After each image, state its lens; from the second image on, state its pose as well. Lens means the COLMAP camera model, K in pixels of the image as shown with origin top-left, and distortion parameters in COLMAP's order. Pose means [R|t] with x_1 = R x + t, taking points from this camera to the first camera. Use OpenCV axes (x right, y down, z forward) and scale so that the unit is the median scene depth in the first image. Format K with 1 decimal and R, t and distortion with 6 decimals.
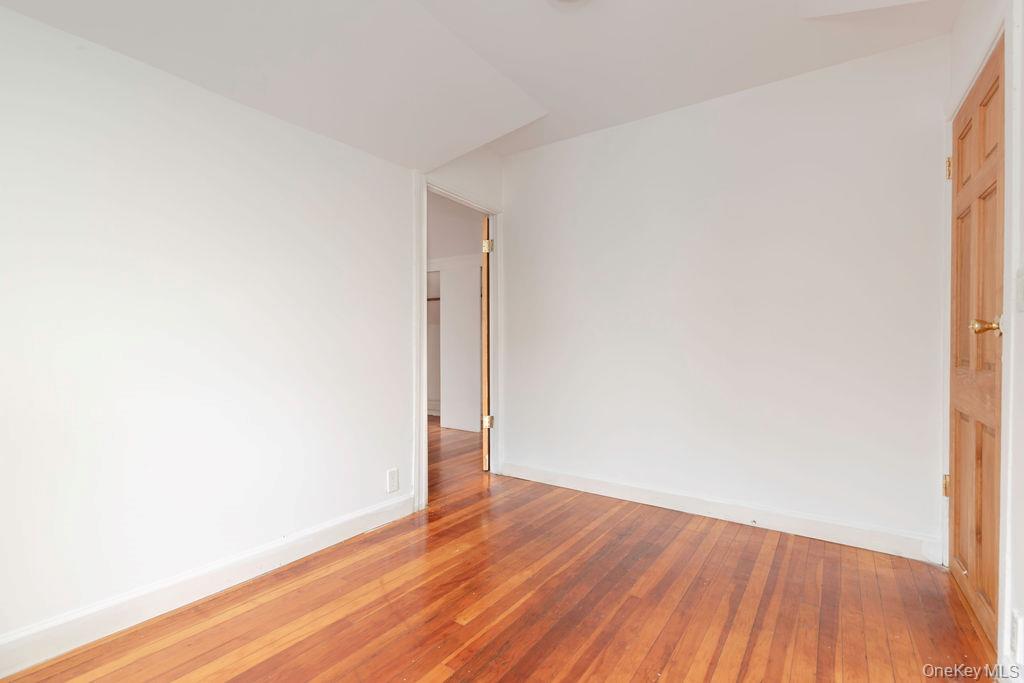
lens RADIAL K [[475.0, 0, 511.9], [0, 475.0, 343.8], [0, 0, 1]] dist [0.001174, -0.000158]
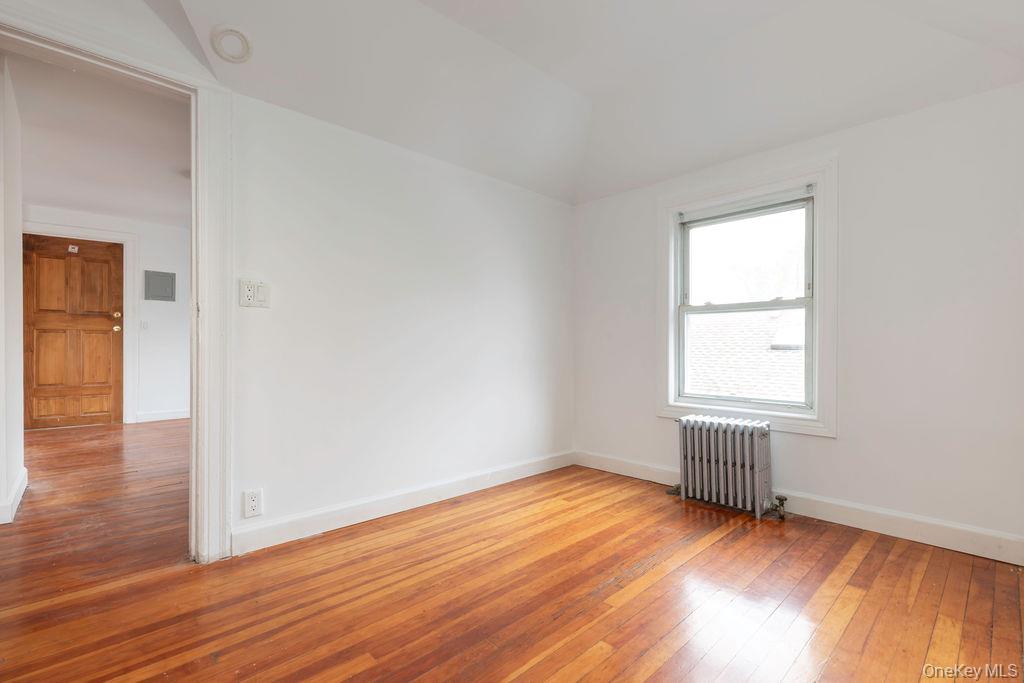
lens RADIAL K [[475.0, 0, 511.3], [0, 475.0, 343.1], [0, 0, 1]] dist [0.001174, -0.000158]
pose [[-0.980506, -0.003534, 0.196459, -0.108609], [-0.003077, 0.999992, 0.002630, 0.041826], [-0.196467, 0.001974, -0.980508, 1.897733]]
